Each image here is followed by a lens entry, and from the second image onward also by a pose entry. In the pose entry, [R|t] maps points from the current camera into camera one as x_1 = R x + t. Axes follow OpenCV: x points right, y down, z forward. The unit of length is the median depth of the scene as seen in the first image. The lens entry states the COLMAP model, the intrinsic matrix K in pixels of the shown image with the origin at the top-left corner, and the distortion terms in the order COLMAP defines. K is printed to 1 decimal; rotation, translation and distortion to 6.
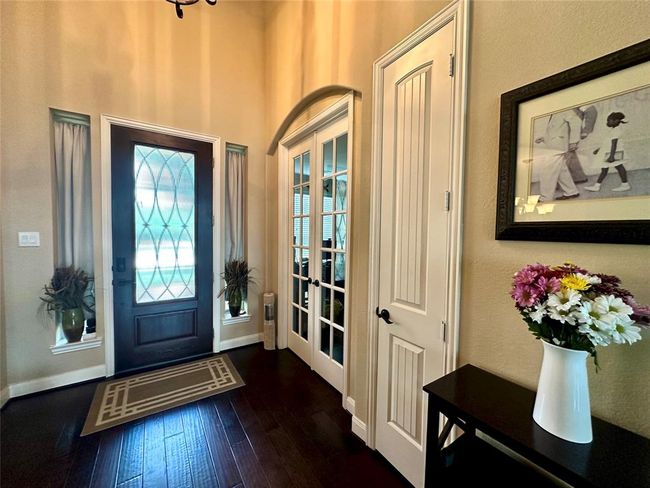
lens RADIAL K [[261.7, 0, 324.9], [0, 261.7, 242.5], [0, 0, 1]] dist [0.000374, -0.000070]
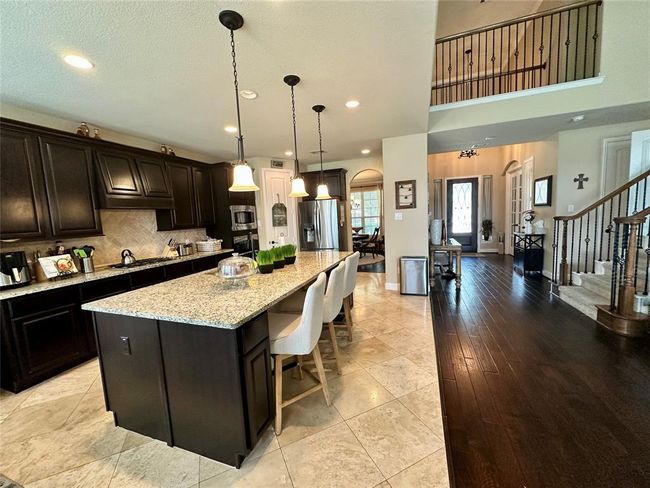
lens RADIAL K [[261.7, 0, 324.9], [0, 261.7, 242.5], [0, 0, 1]] dist [0.000374, -0.000070]
pose [[0.598759, 0.038574, -0.800000, 0.816210], [0.025557, 0.997411, 0.067221, 0.085470], [0.800521, -0.060695, 0.596223, -1.930200]]
